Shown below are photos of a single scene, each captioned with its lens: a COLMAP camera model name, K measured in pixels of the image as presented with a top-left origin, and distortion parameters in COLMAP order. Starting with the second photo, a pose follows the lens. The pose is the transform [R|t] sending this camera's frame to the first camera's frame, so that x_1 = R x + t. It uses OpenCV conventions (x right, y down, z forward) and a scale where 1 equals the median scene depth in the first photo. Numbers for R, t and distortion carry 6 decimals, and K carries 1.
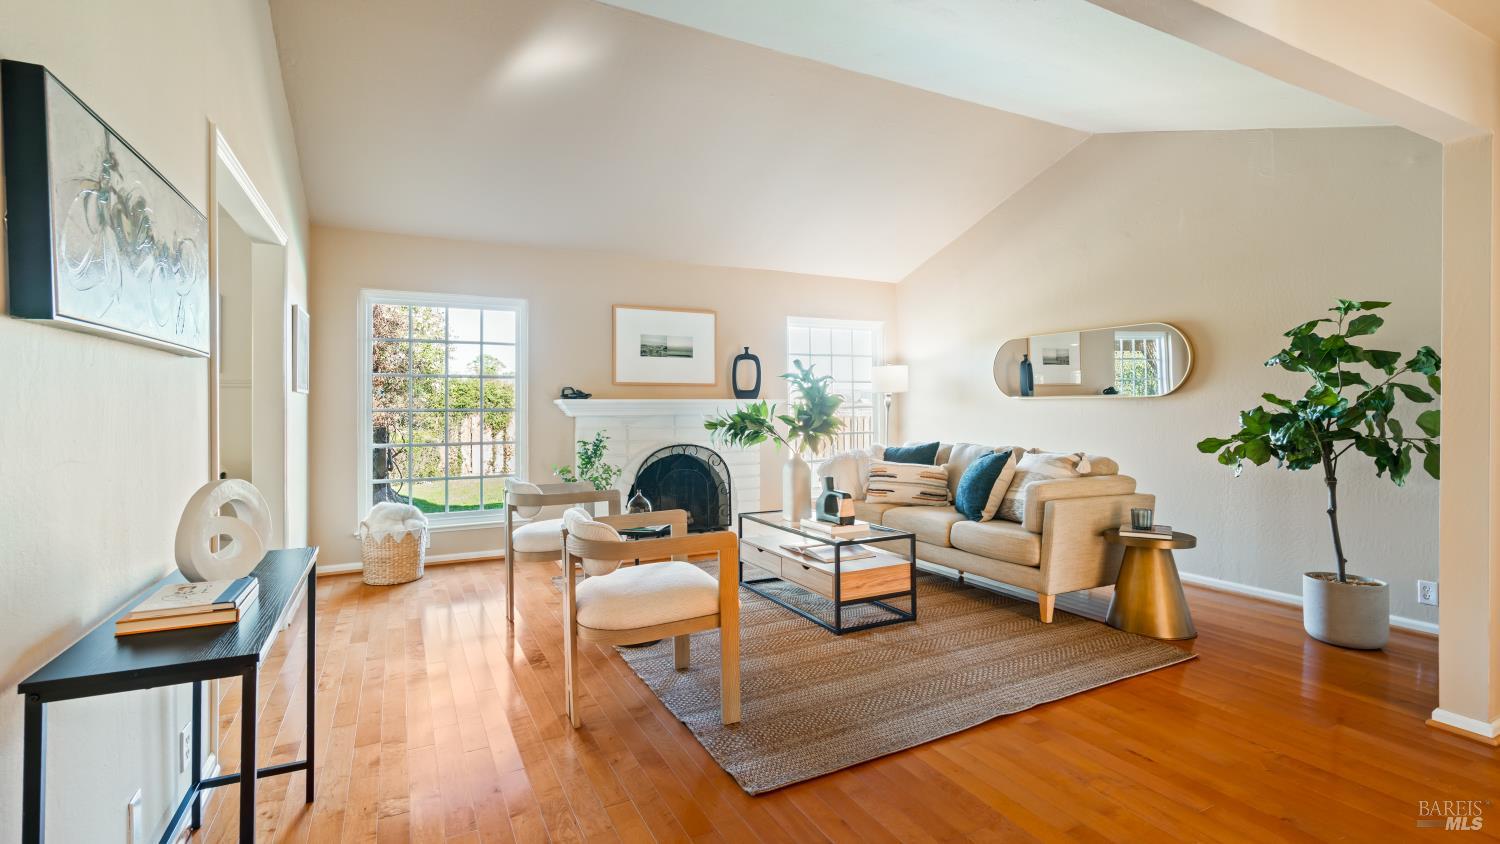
lens RADIAL K [[683.7, 0, 757.7], [0, 683.7, 416.9], [0, 0, 1]] dist [-0.002947, 0.001538]
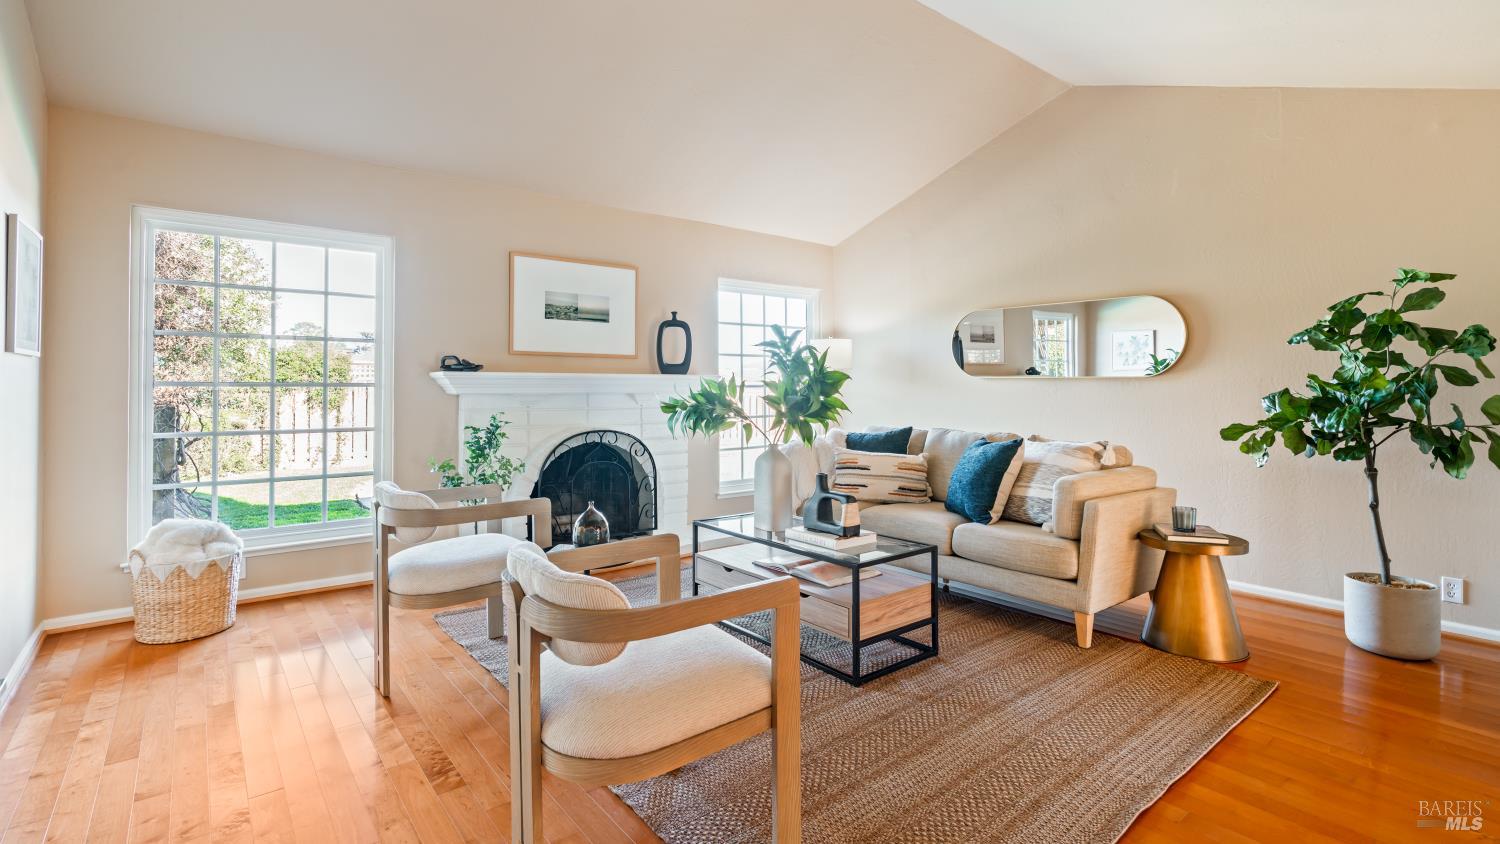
lens RADIAL K [[683.7, 0, 745.7], [0, 683.7, 393.7], [0, 0, 1]] dist [-0.002947, 0.001538]
pose [[0.980378, 0.006992, 0.197005, -0.132841], [-0.006630, 0.999975, -0.002498, -0.001880], [-0.197017, 0.001143, 0.980399, 0.242118]]
